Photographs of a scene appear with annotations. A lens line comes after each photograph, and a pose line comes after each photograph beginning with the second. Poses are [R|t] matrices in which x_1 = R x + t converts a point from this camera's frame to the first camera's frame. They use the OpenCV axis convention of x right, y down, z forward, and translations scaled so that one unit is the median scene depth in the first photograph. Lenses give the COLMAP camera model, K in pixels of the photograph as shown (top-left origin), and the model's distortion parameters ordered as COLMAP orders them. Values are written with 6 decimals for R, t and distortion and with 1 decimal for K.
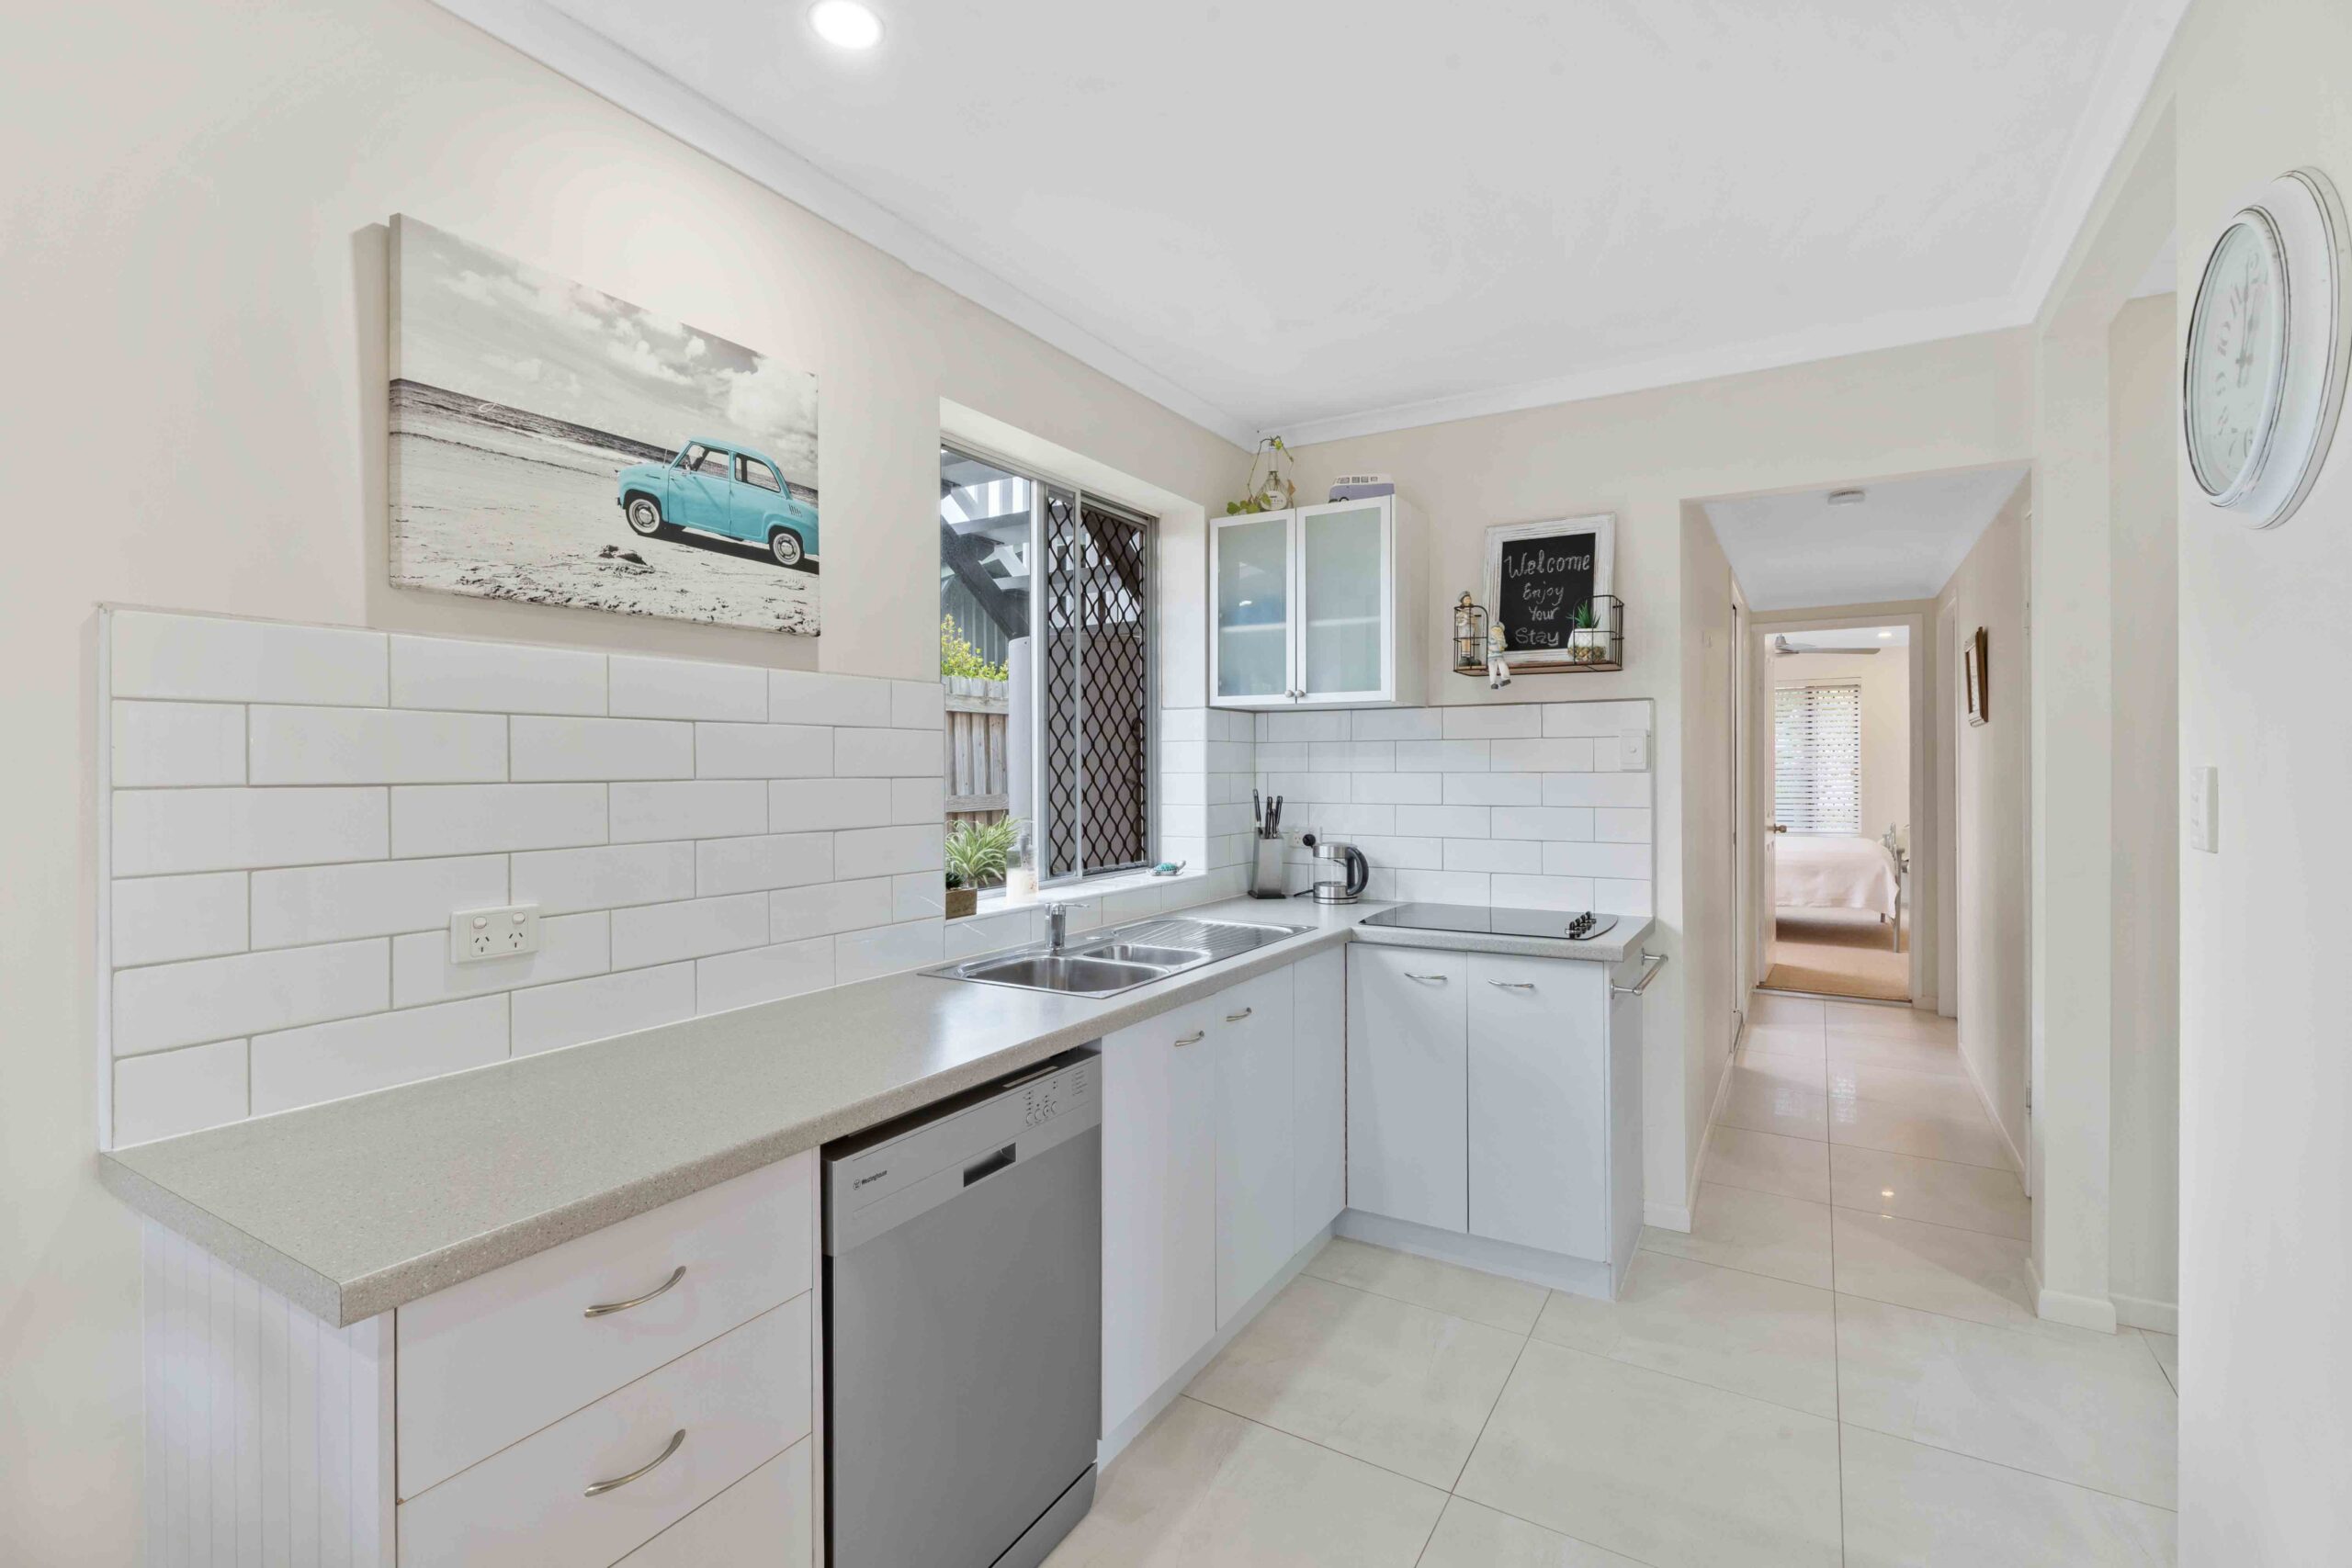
lens RADIAL K [[1078.9, 0, 1174.2], [0, 1078.9, 769.0], [0, 0, 1]] dist [-0.002639, -0.000480]
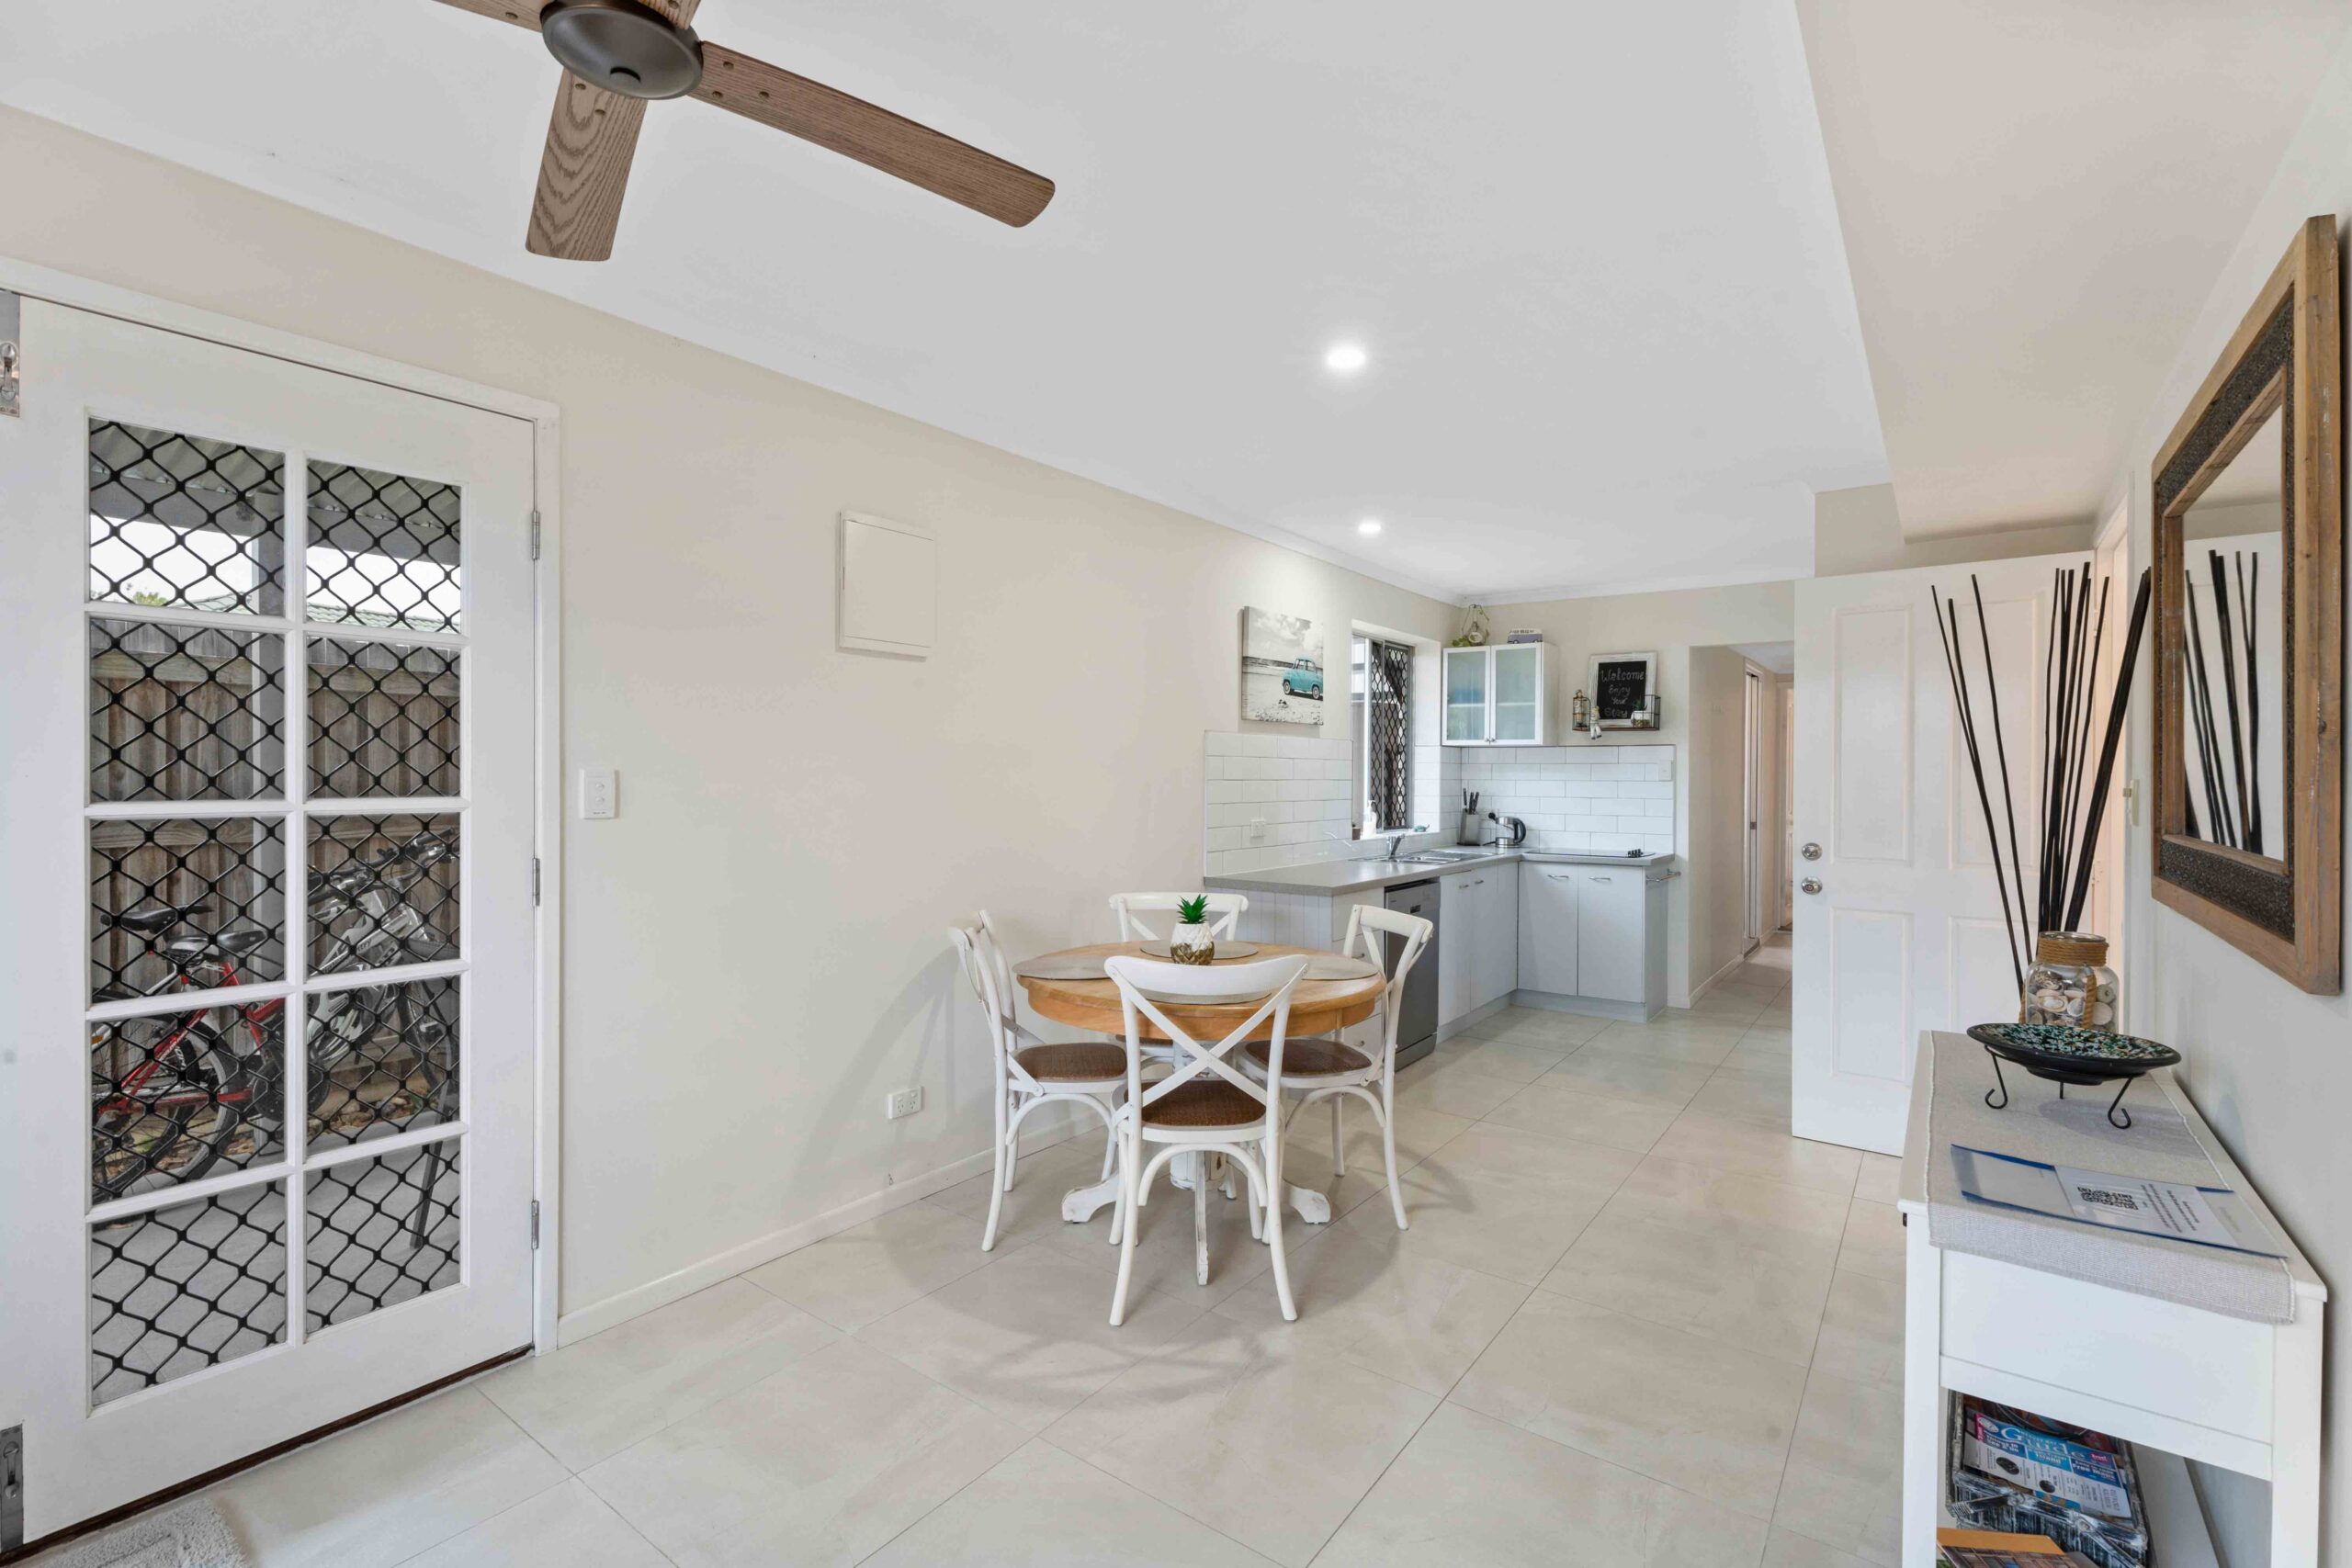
lens RADIAL K [[1078.9, 0, 1173.8], [0, 1078.9, 774.4], [0, 0, 1]] dist [-0.002639, -0.000480]
pose [[0.996095, 0.010934, -0.087607, -0.309402], [-0.010959, 0.999940, 0.000187, -0.000827], [0.087604, 0.000774, 0.996155, -1.085169]]
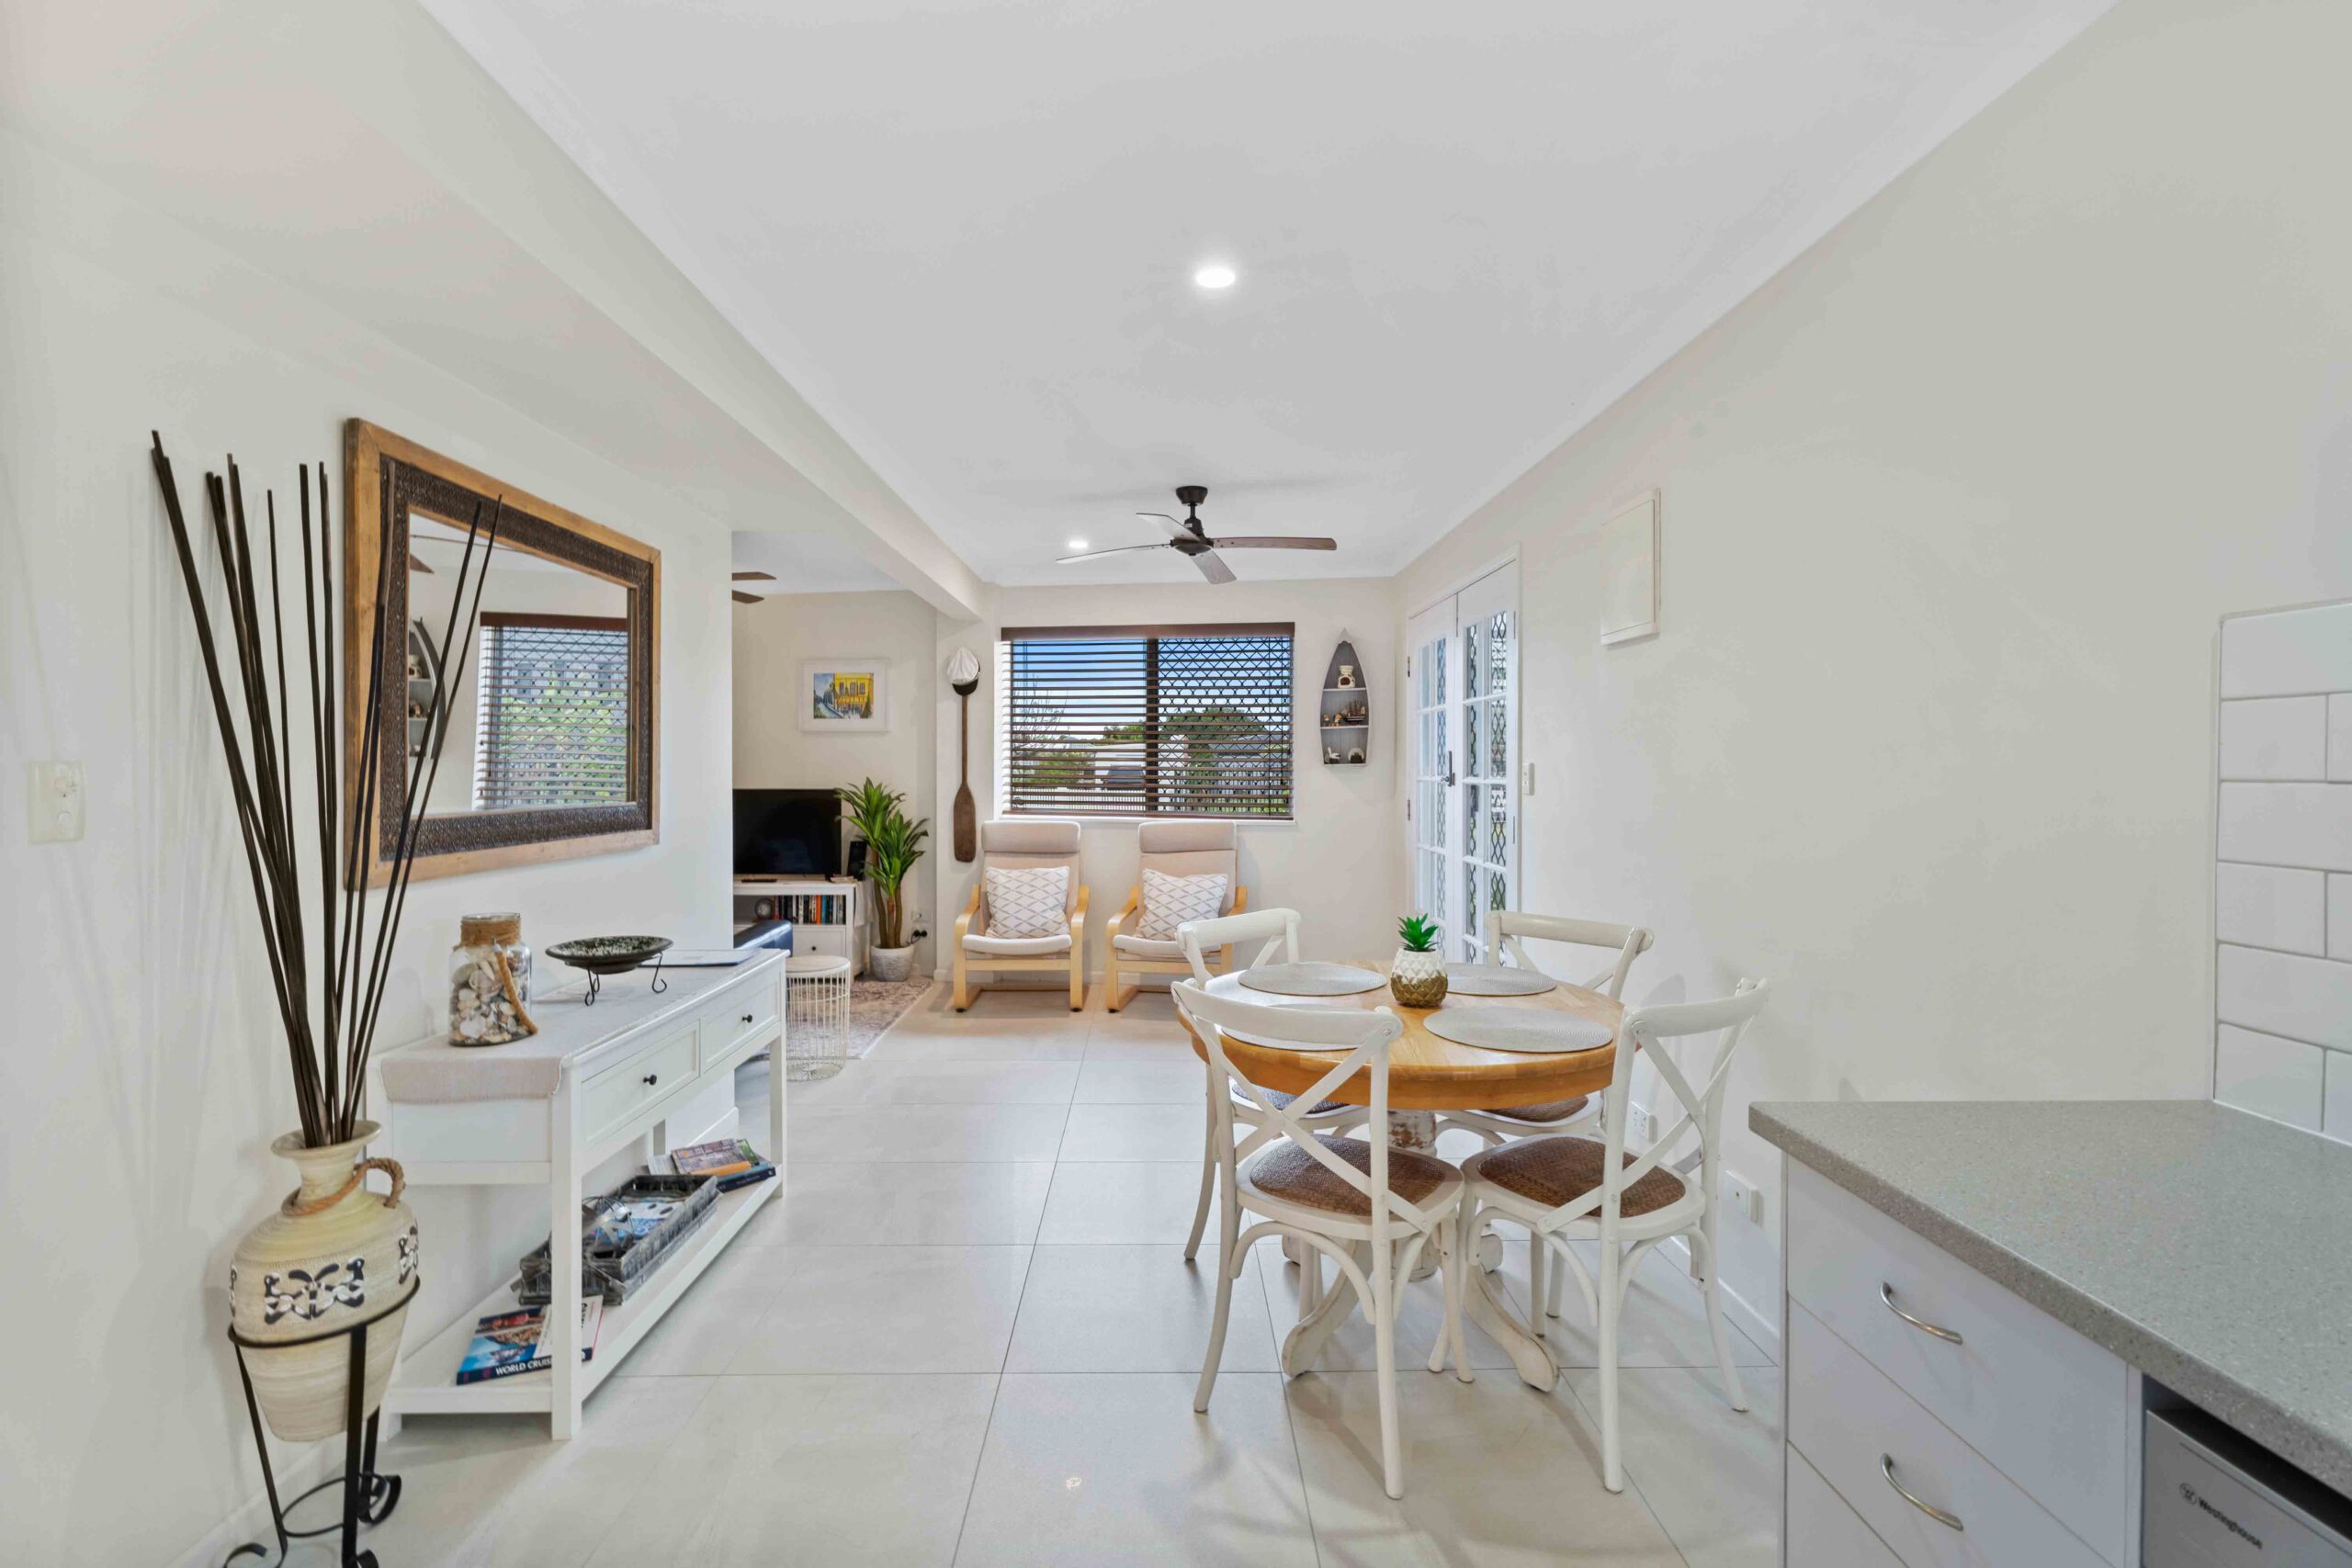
lens RADIAL K [[1078.9, 0, 1168.0], [0, 1078.9, 782.2], [0, 0, 1]] dist [-0.002639, -0.000480]
pose [[-0.853475, 0.010130, -0.521036, 0.188534], [0.001979, 0.999867, 0.016197, -0.000282], [0.521131, 0.012793, -0.853381, 0.489411]]
